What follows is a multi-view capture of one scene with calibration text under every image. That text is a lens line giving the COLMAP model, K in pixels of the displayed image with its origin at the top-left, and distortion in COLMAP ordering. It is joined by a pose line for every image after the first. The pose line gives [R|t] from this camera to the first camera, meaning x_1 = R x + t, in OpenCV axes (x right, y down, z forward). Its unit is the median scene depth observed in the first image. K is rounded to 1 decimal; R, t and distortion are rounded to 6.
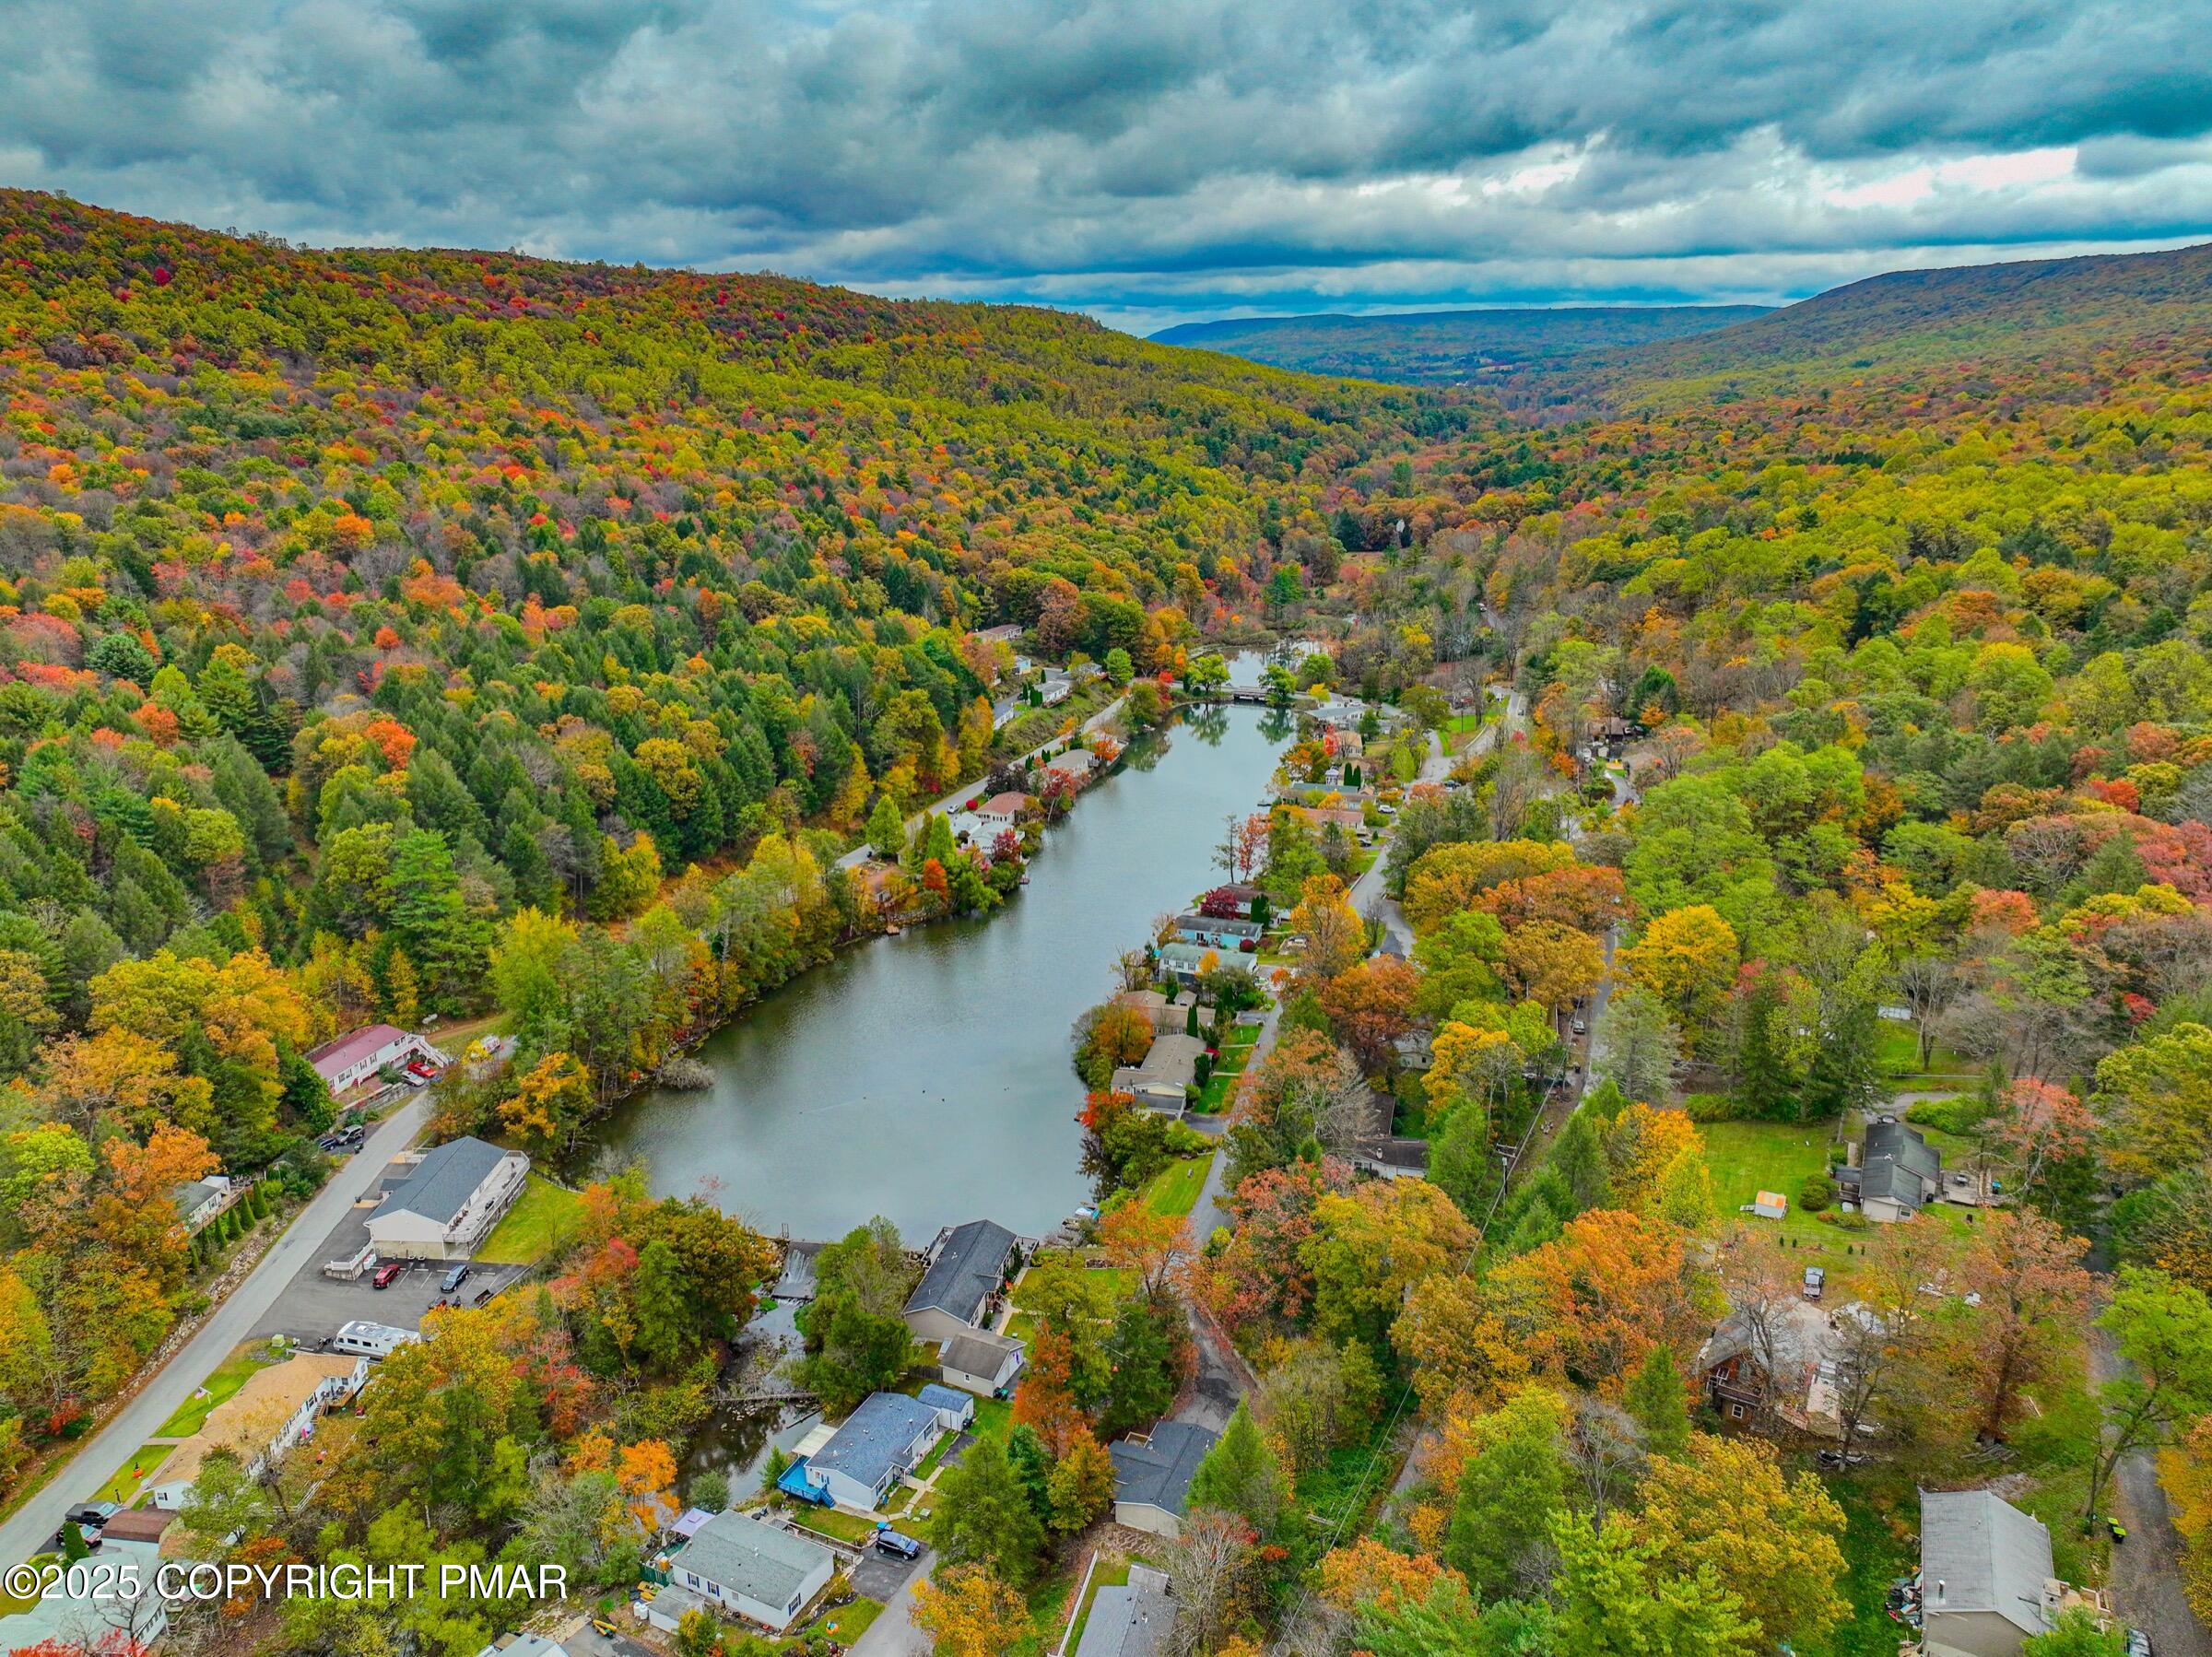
lens RADIAL K [[1566.8, 0, 1106.0], [0, 1566.8, 828.5], [0, 0, 1]] dist [0.005198, 0.016861]
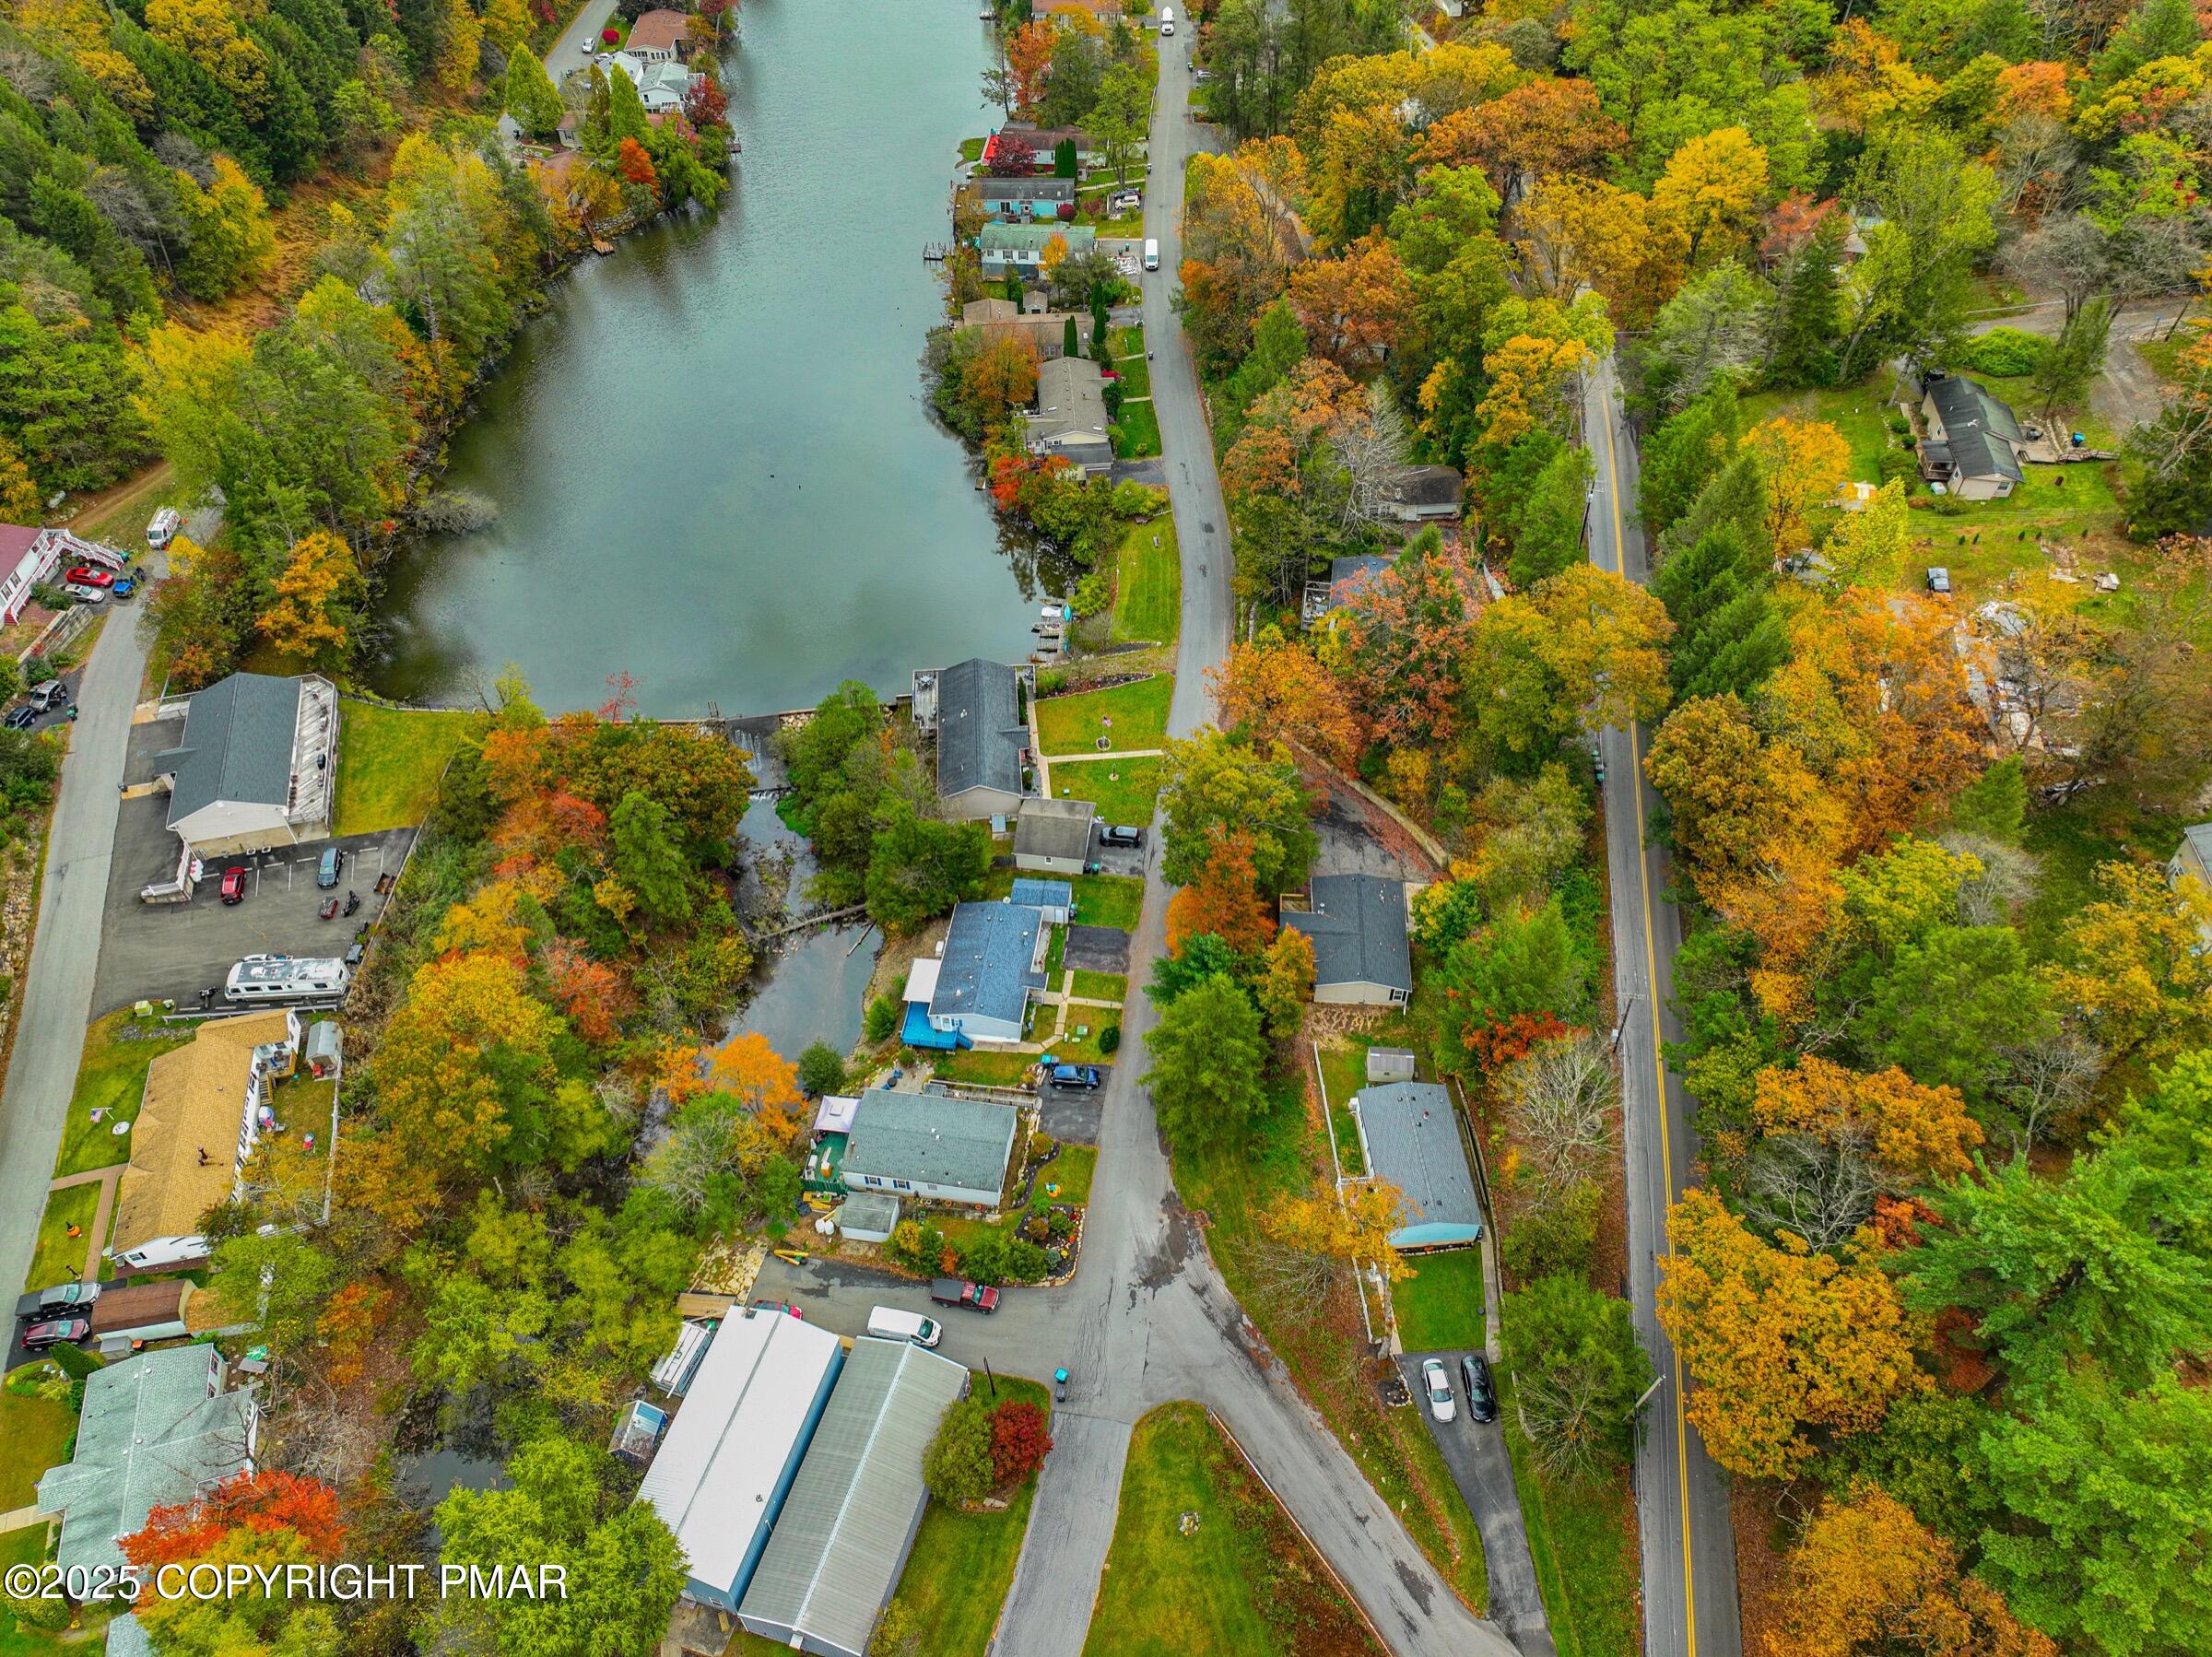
lens RADIAL K [[1566.8, 0, 1106.0], [0, 1566.8, 828.5], [0, 0, 1]] dist [0.005198, 0.016861]
pose [[0.950079, -0.221773, 0.219471, -0.192616], [0.087396, 0.864406, 0.495140, -0.069347], [-0.299521, -0.451241, 0.840636, 0.218488]]
